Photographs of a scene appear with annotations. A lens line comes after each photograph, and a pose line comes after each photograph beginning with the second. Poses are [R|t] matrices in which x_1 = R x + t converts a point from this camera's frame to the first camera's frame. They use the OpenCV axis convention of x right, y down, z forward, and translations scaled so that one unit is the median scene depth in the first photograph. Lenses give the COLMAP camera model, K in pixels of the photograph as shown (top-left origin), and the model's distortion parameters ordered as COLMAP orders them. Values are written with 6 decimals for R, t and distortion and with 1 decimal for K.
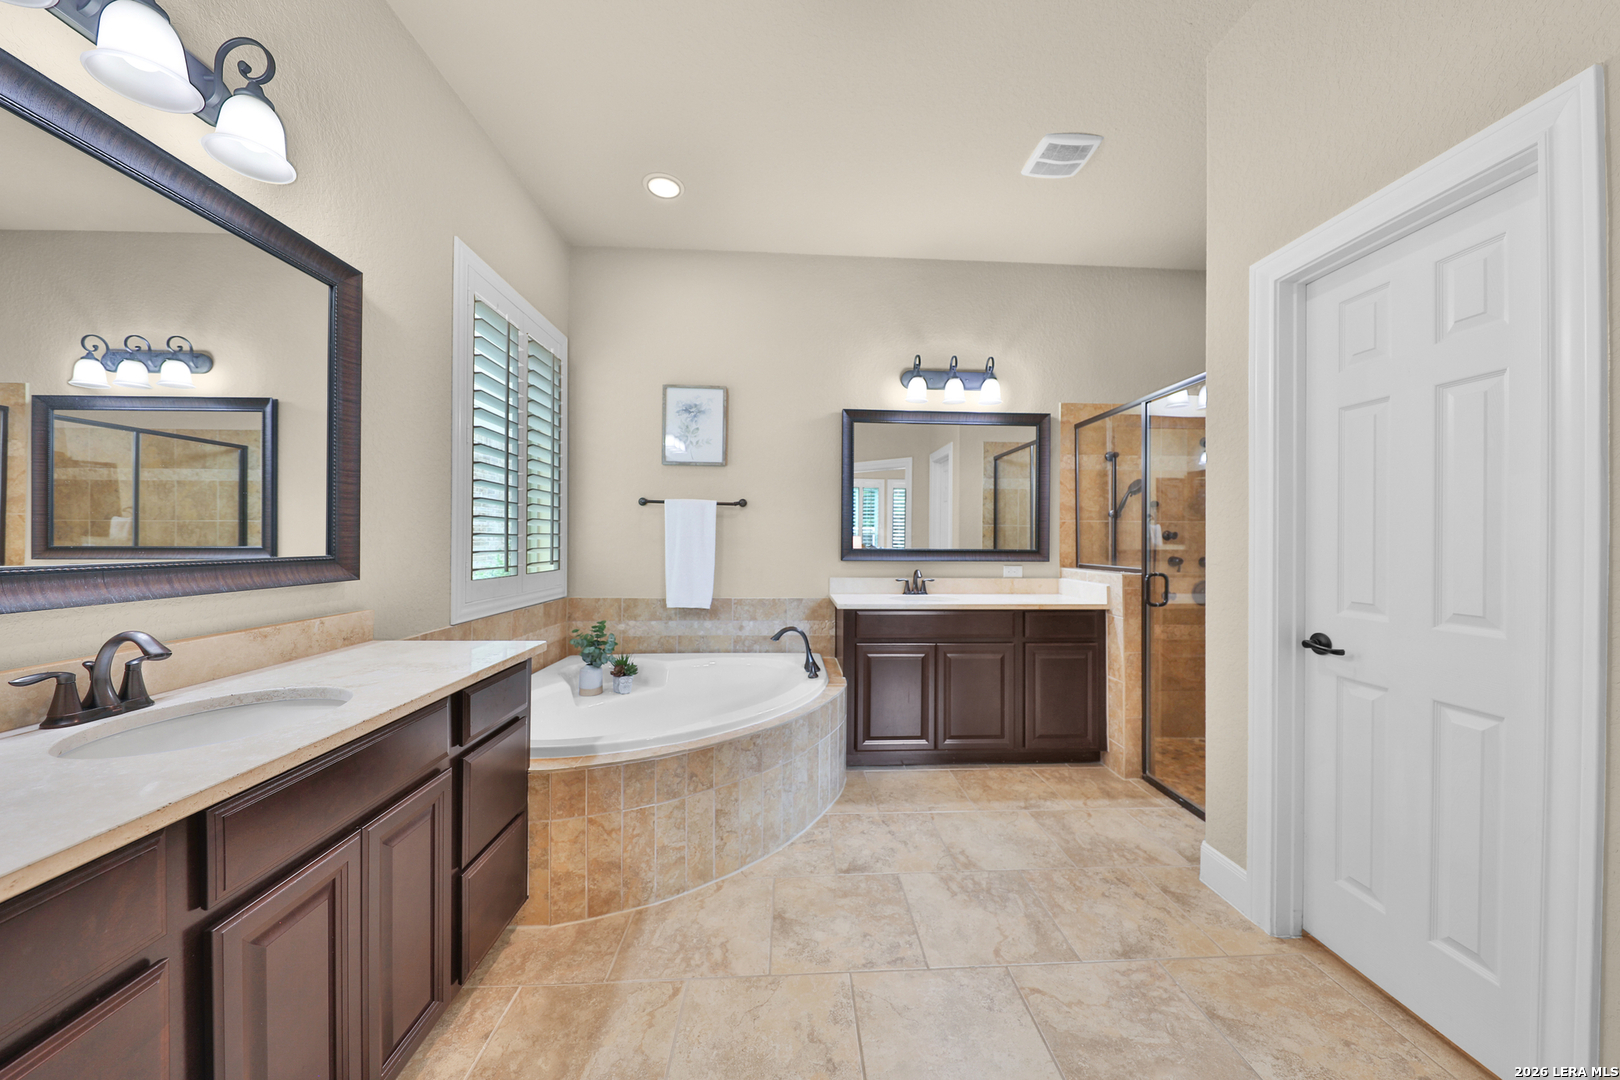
lens RADIAL K [[552.8, 0, 812.1], [0, 552.8, 538.0], [0, 0, 1]] dist [-0.000344, -0.003350]
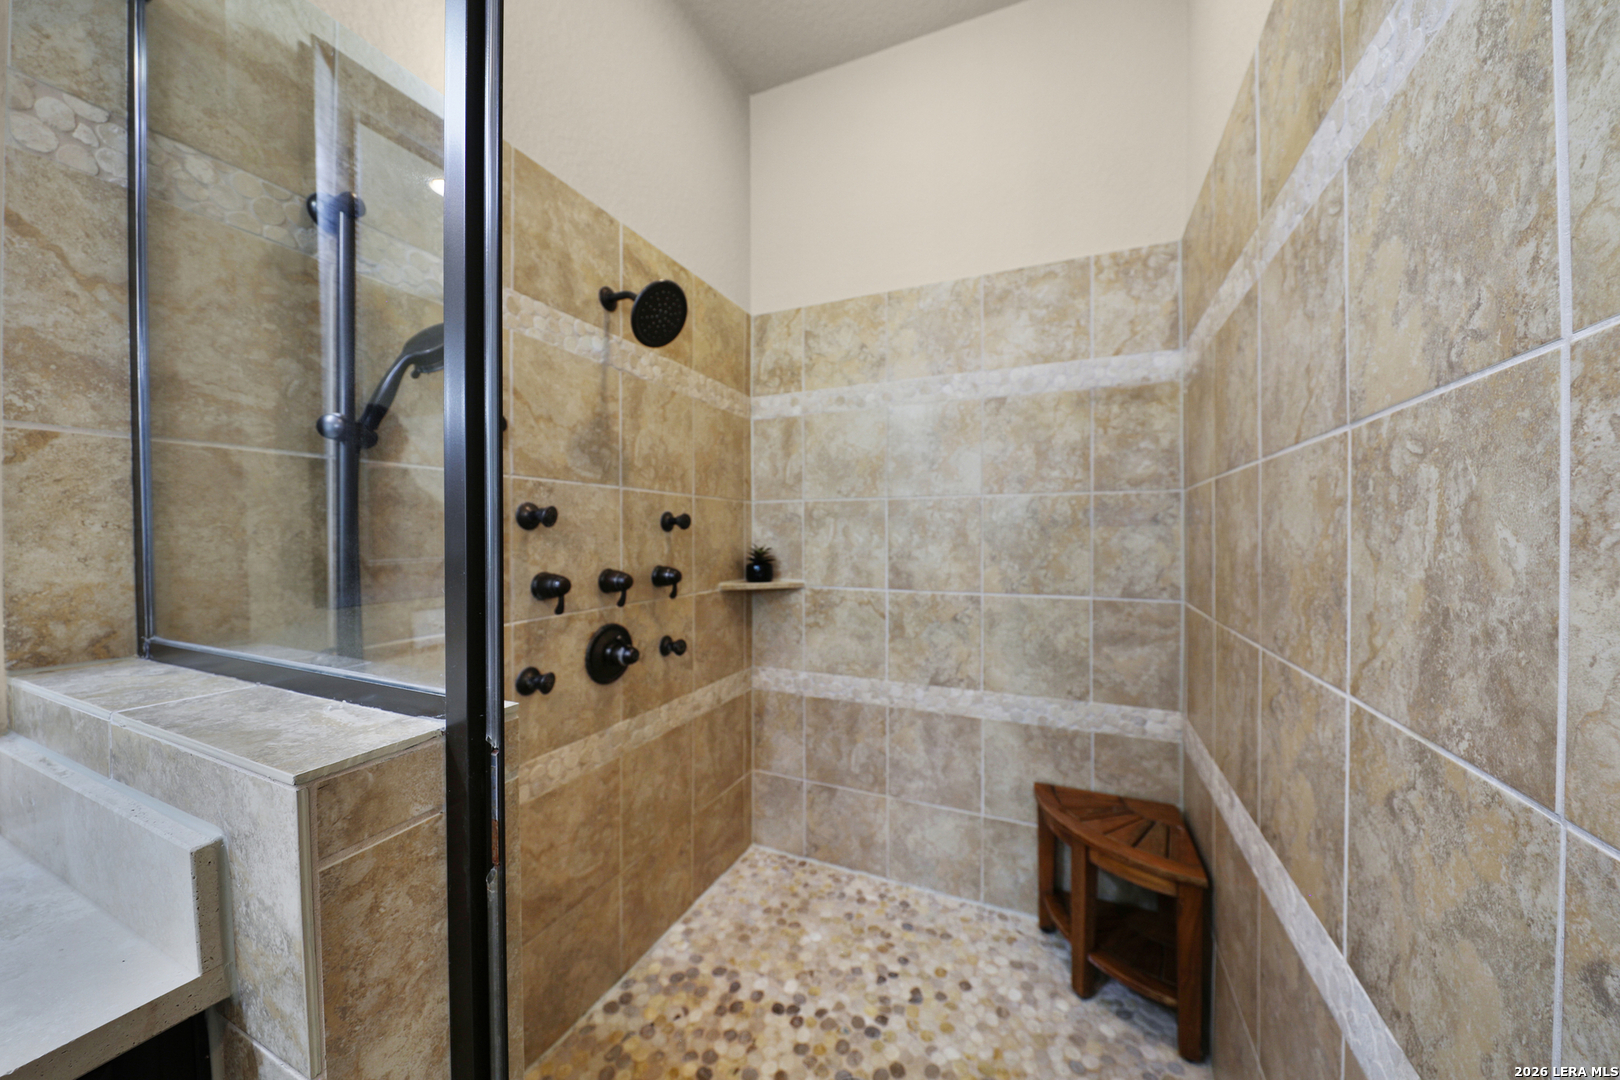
lens RADIAL K [[552.8, 0, 824.1], [0, 552.8, 538.8], [0, 0, 1]] dist [-0.000344, -0.003350]
pose [[0.440376, -0.011068, 0.897745, 0.515047], [-0.001221, 0.999916, 0.012927, 0.006700], [-0.897813, -0.006789, 0.440325, 0.853337]]
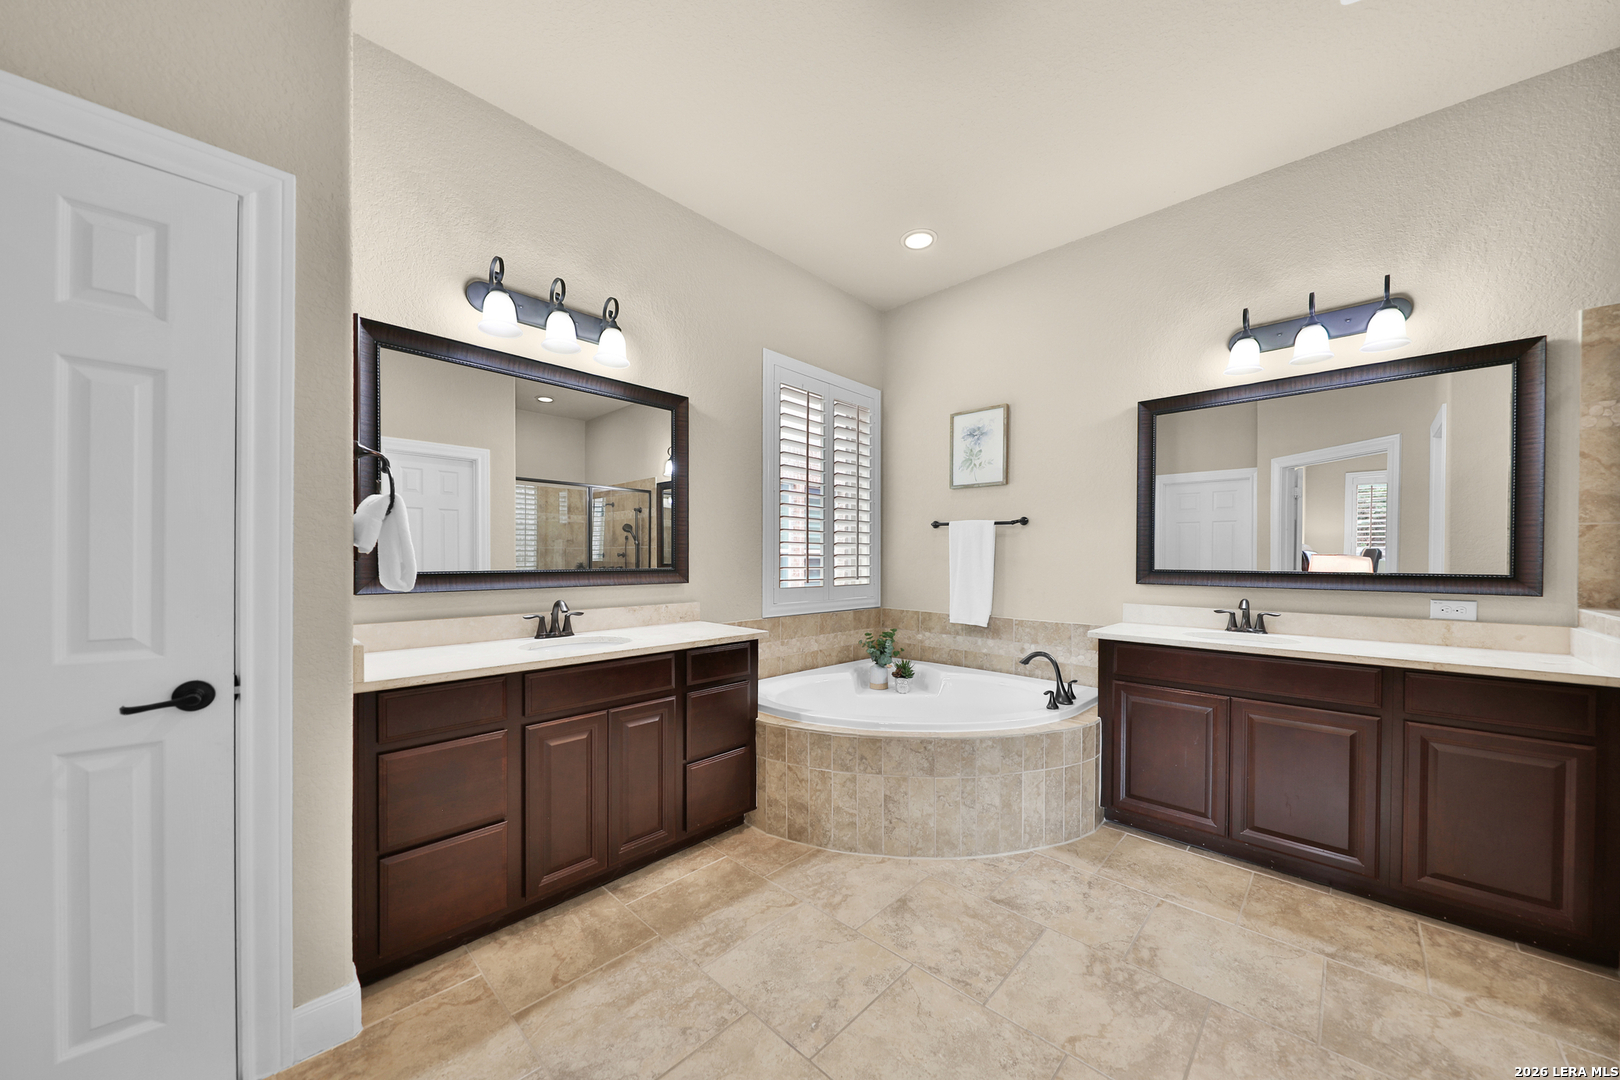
lens RADIAL K [[552.8, 0, 800.6], [0, 552.8, 564.2], [0, 0, 1]] dist [-0.000344, -0.003350]
pose [[0.685225, 0.004462, -0.728318, 0.394825], [0.002310, 0.999963, 0.008299, 0.004179], [0.728328, -0.007369, 0.685189, 0.068784]]
